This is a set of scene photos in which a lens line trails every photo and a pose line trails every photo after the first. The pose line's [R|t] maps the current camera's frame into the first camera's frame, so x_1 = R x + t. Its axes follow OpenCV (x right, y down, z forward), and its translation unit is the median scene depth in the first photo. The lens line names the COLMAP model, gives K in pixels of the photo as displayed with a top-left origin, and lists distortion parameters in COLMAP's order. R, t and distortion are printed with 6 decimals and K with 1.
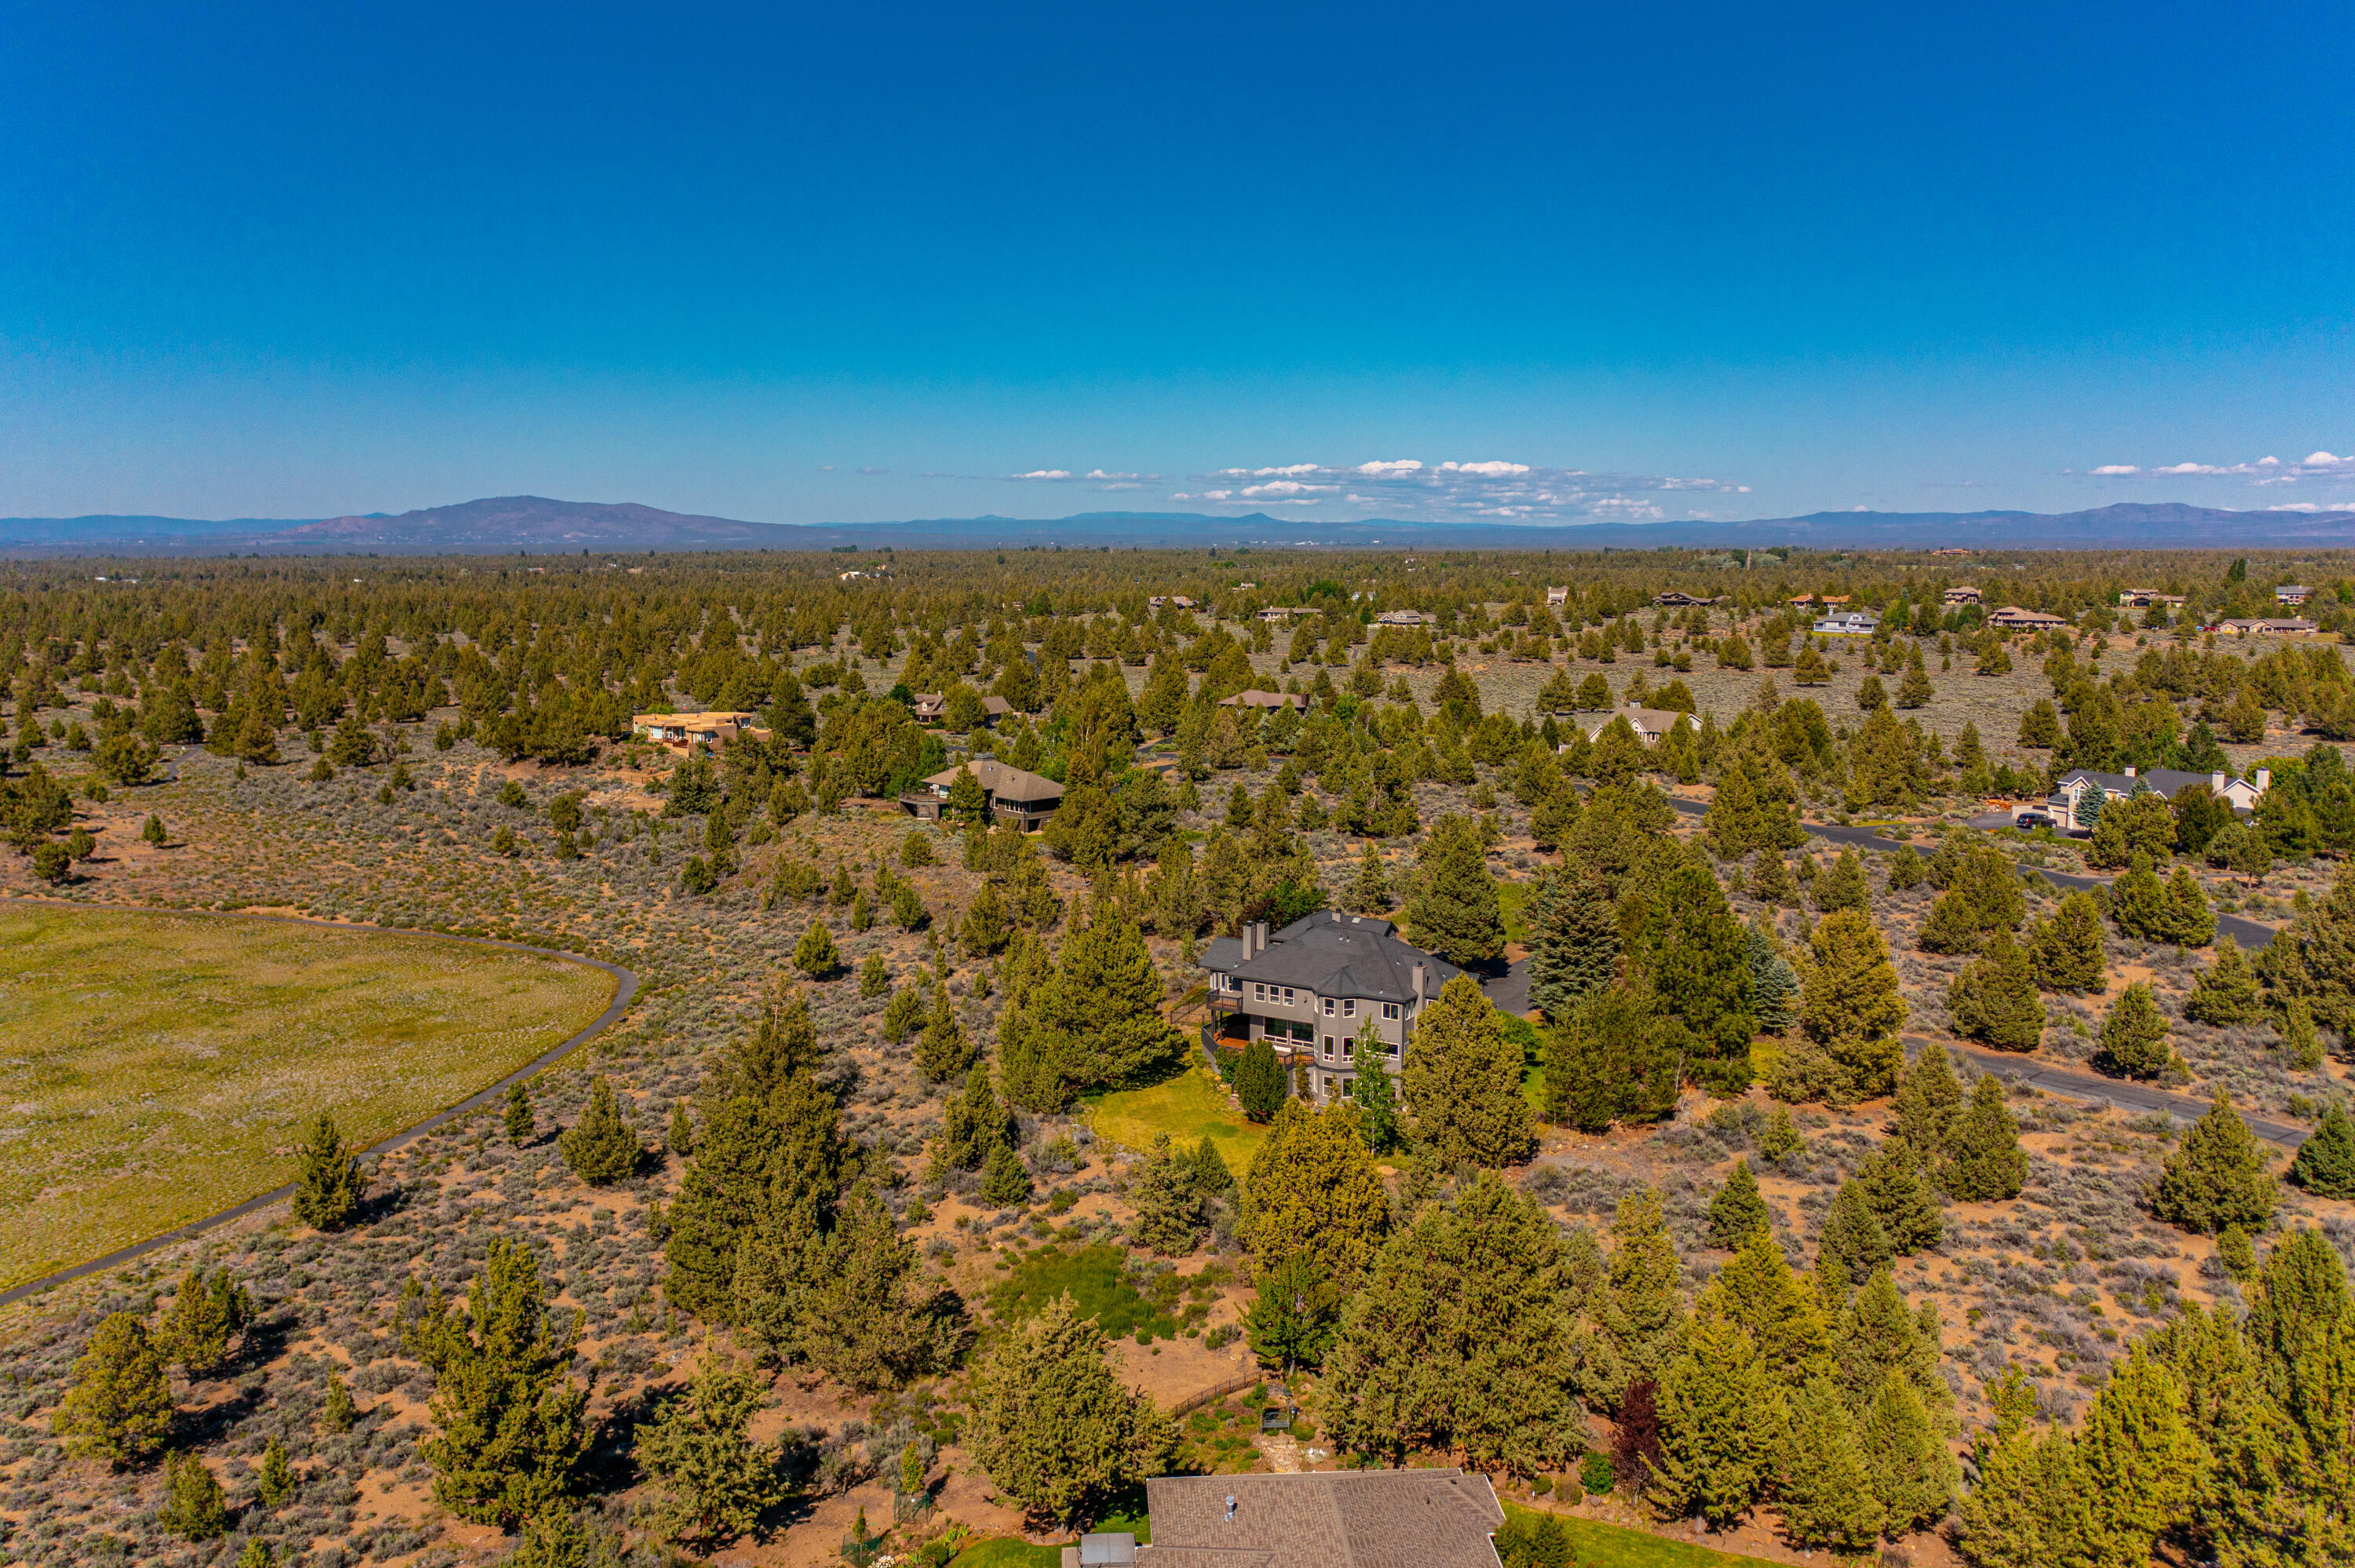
lens RADIAL K [[1887.2, 0, 1167.4], [0, 1887.2, 778.8], [0, 0, 1]] dist [-0.007768, 0.010668]
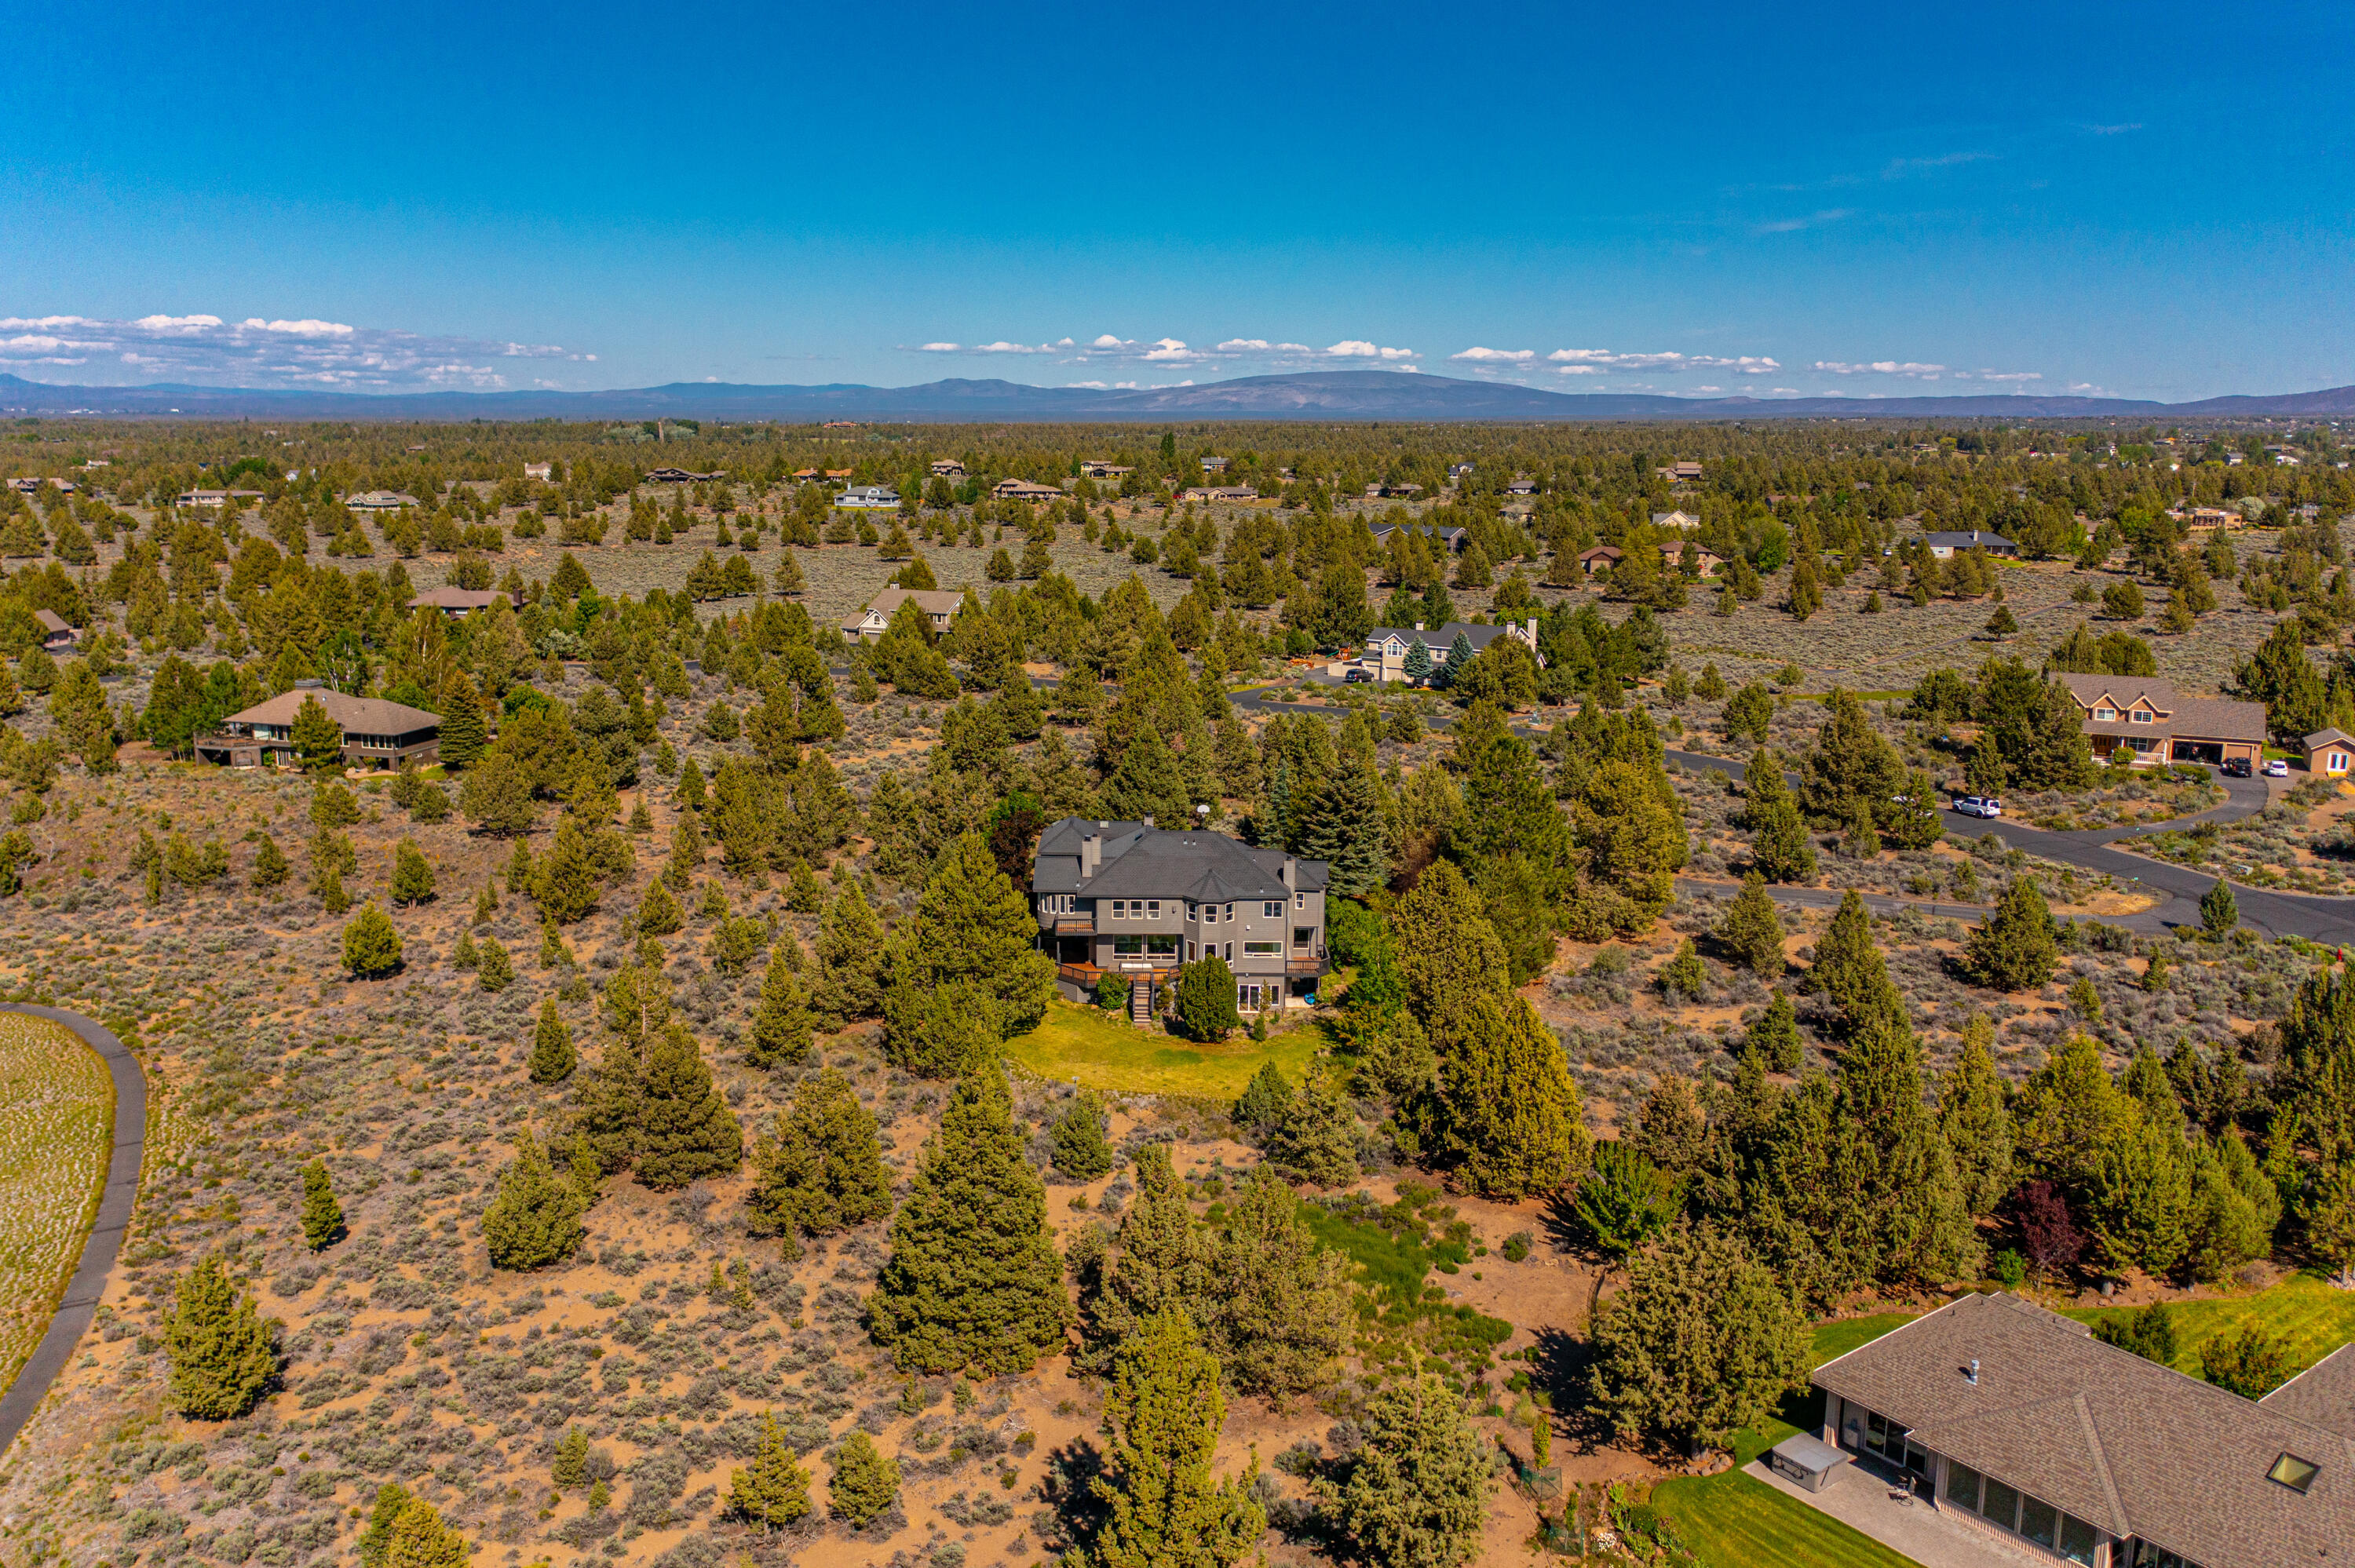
lens RADIAL K [[1943.6, 0, 1177.5], [0, 1943.6, 784.0], [0, 0, 1]] dist [-0.006879, 0.012522]
pose [[0.831563, -0.097787, 0.546754, -0.280212], [0.062653, 0.994612, 0.082597, -0.016756], [-0.551885, -0.034429, 0.833209, 0.112968]]
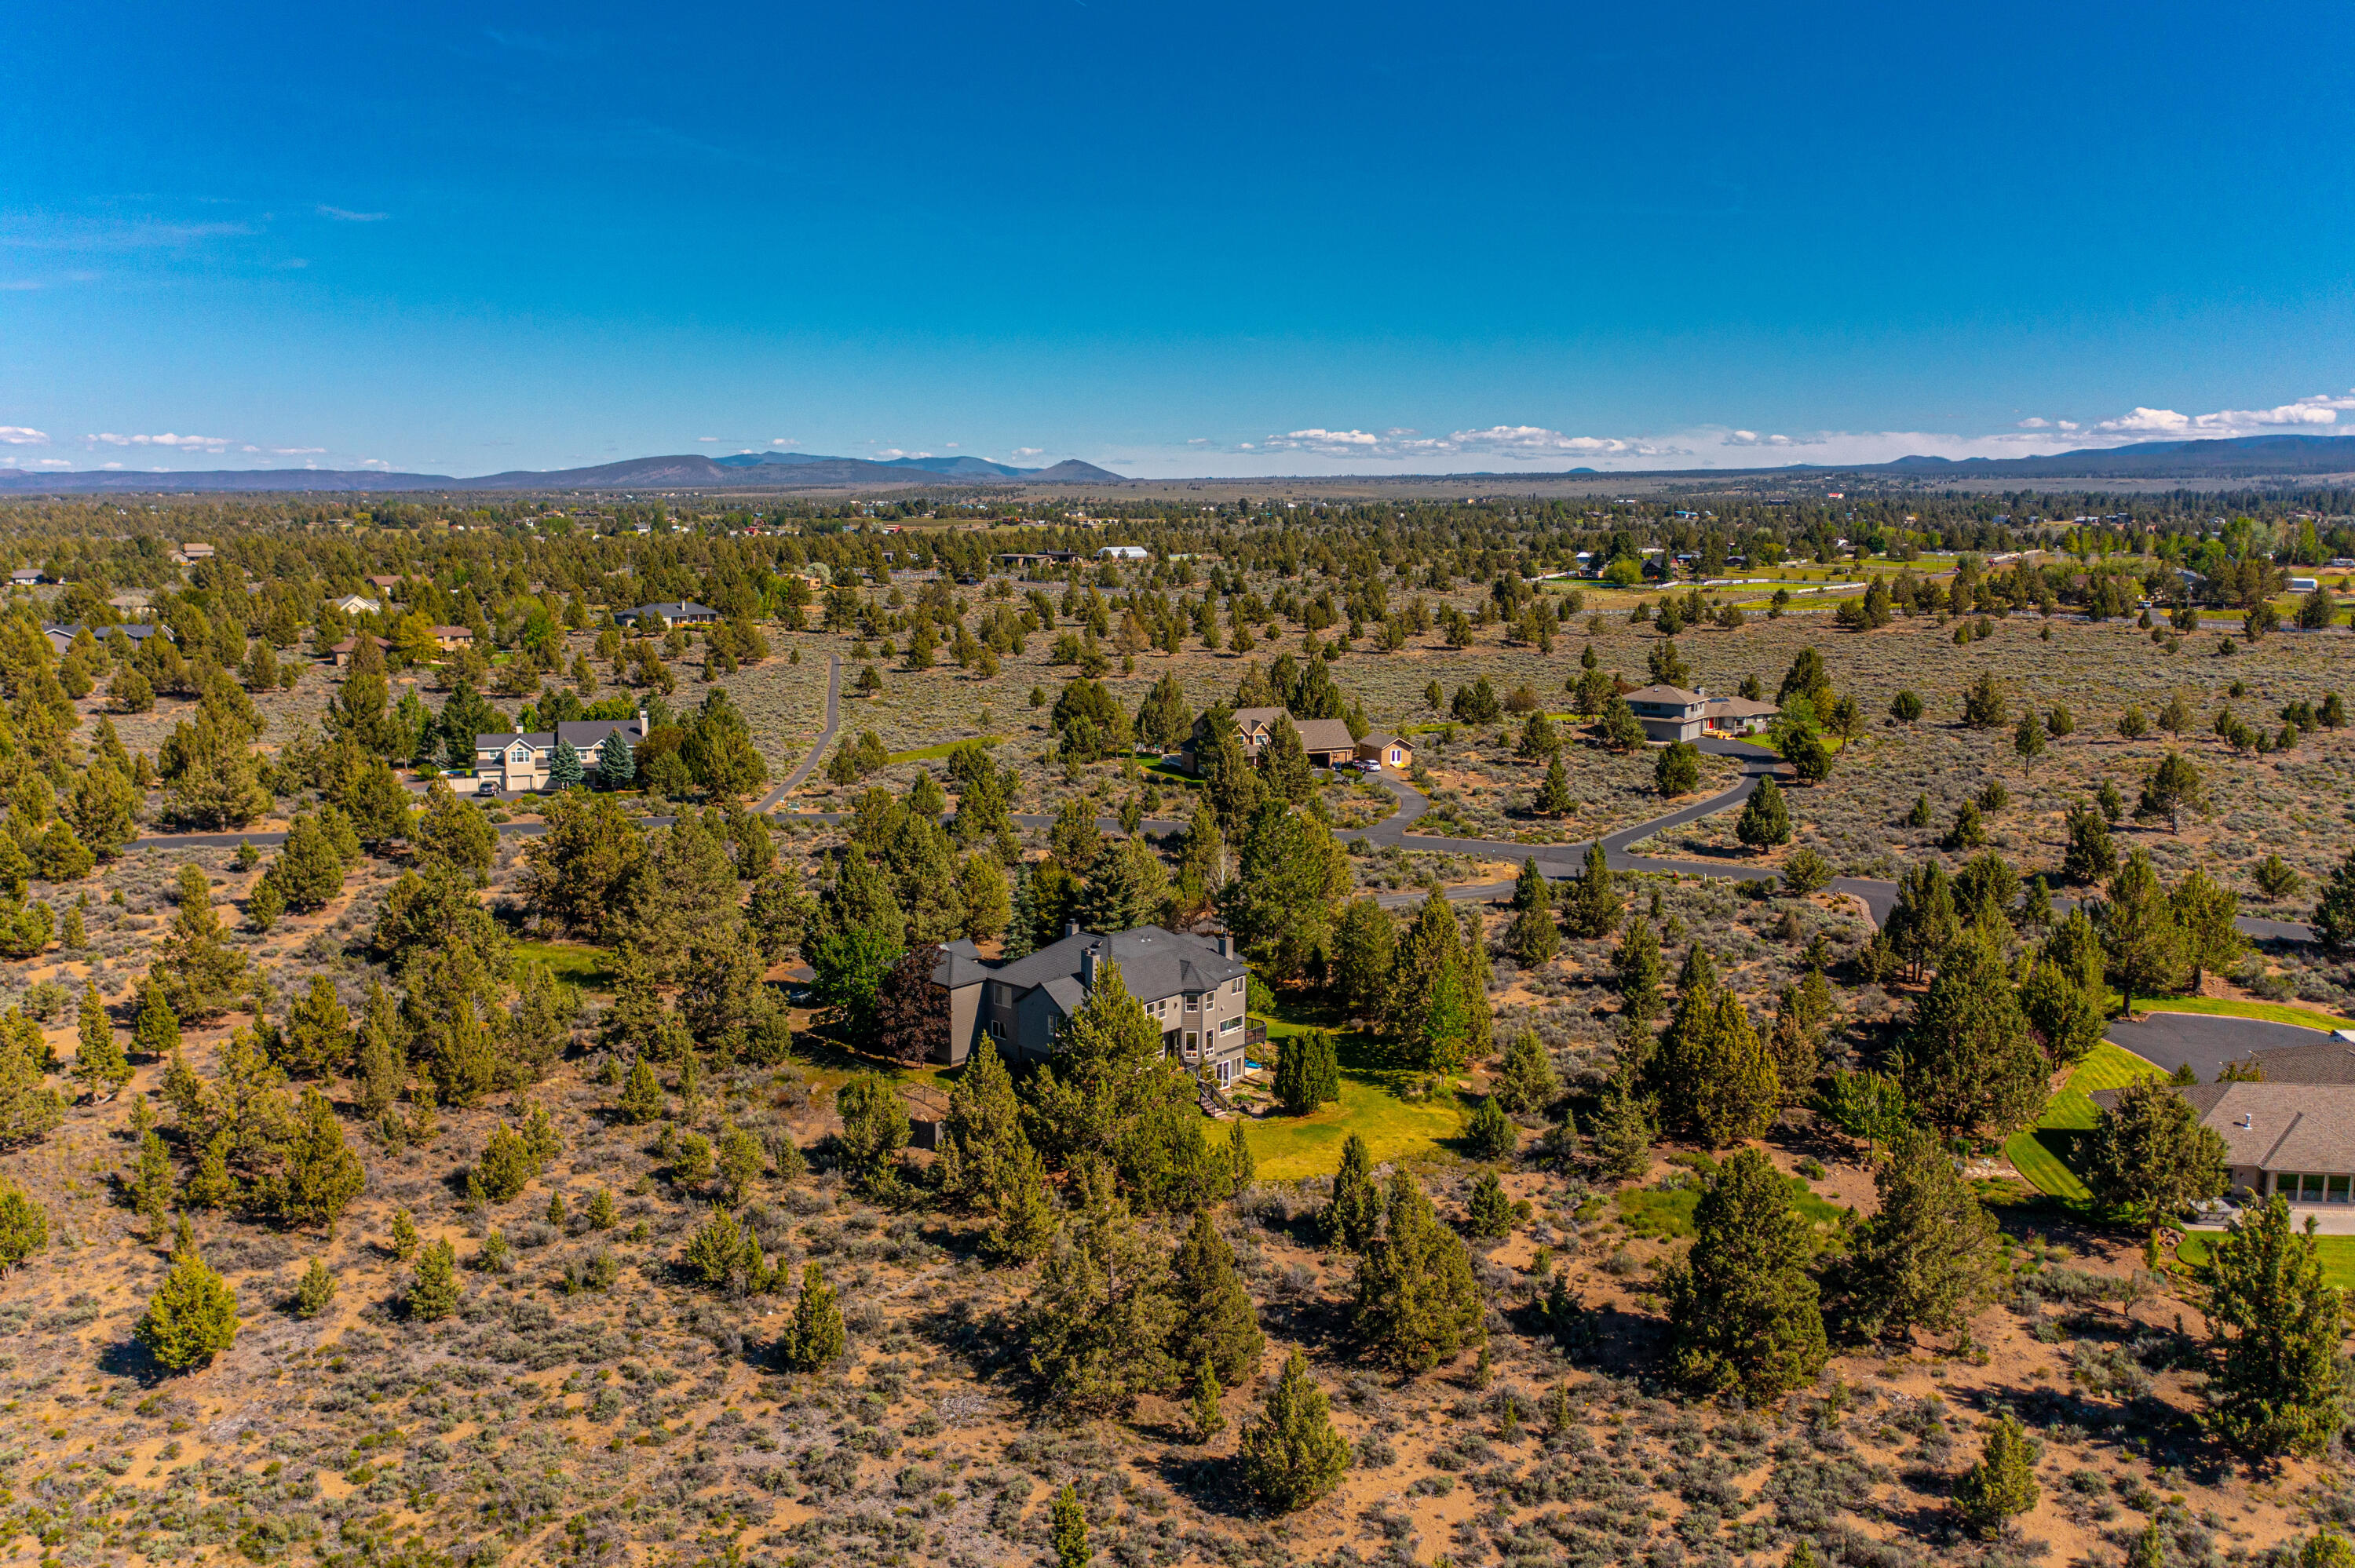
lens RADIAL K [[1896.1, 0, 1197.0], [0, 1896.1, 787.6], [0, 0, 1]] dist [-0.002895, 0.004834]
pose [[0.129050, -0.148856, 0.980402, -0.526048], [0.119818, 0.983766, 0.133595, -0.073625], [-0.984373, 0.100229, 0.144790, 0.515586]]
